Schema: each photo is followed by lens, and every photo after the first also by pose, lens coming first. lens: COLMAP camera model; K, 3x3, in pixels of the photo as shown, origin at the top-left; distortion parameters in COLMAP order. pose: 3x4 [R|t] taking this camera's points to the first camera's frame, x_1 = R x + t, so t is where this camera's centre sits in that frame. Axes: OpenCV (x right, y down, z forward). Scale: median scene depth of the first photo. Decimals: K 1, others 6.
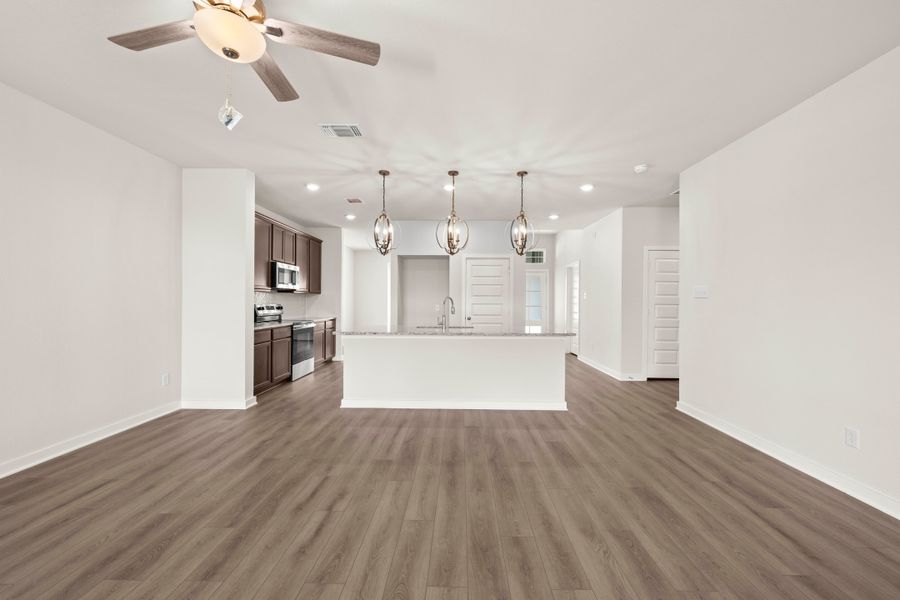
lens RADIAL K [[351.2, 0, 454.2], [0, 351.2, 299.8], [0, 0, 1]] dist [0.000070, -0.000323]
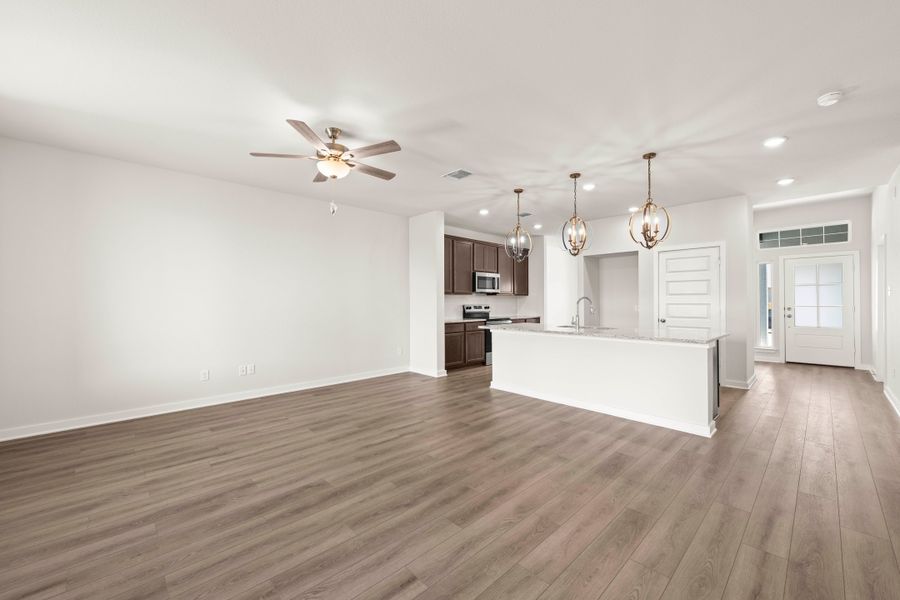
lens RADIAL K [[351.2, 0, 454.2], [0, 351.2, 299.8], [0, 0, 1]] dist [0.000070, -0.000323]
pose [[0.709380, -0.011025, -0.704740, 0.473269], [0.010856, 0.999930, -0.004716, 0.000602], [0.704743, -0.004305, 0.709450, 0.029333]]
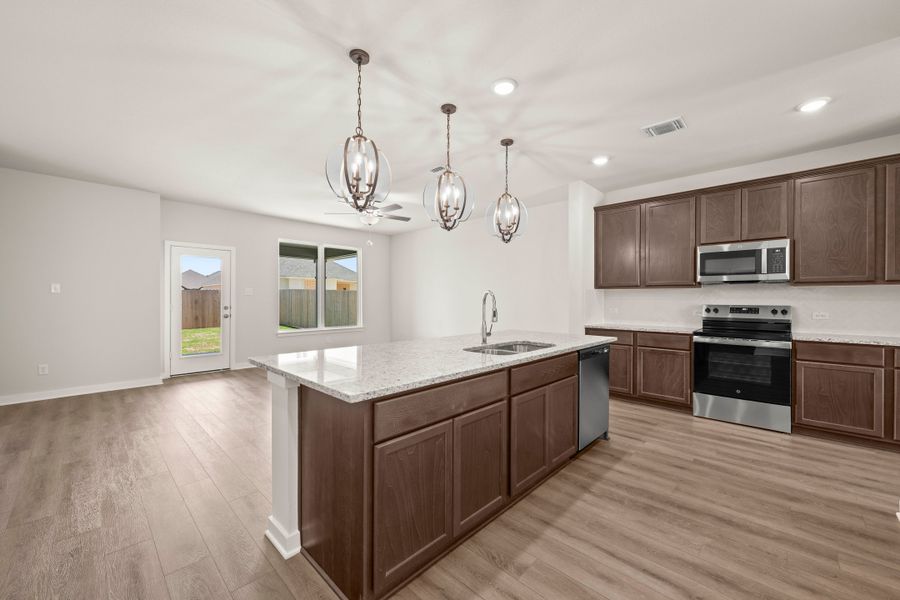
lens RADIAL K [[351.2, 0, 454.2], [0, 351.2, 299.8], [0, 0, 1]] dist [0.000070, -0.000323]
pose [[-0.670742, -0.006721, -0.741661, 0.501697], [-0.002645, 0.999974, -0.006670, 0.012733], [0.741686, -0.002512, -0.670742, 1.491729]]
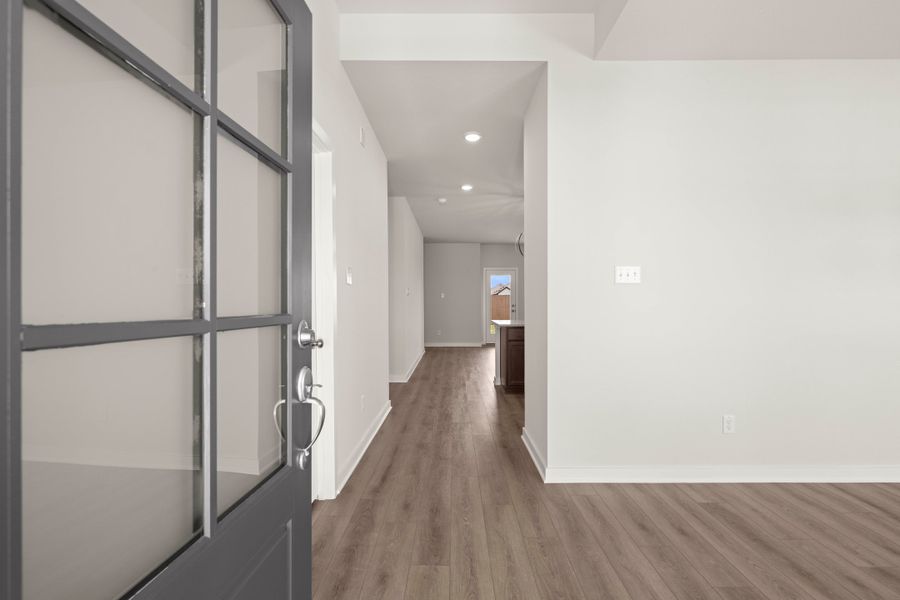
lens RADIAL K [[351.2, 0, 454.2], [0, 351.2, 299.8], [0, 0, 1]] dist [0.000070, -0.000323]
pose [[-0.999659, -0.009037, -0.024489, 0.505013], [-0.008910, 0.999946, -0.005294, 0.014925], [0.024536, -0.005074, -0.999686, 2.169173]]
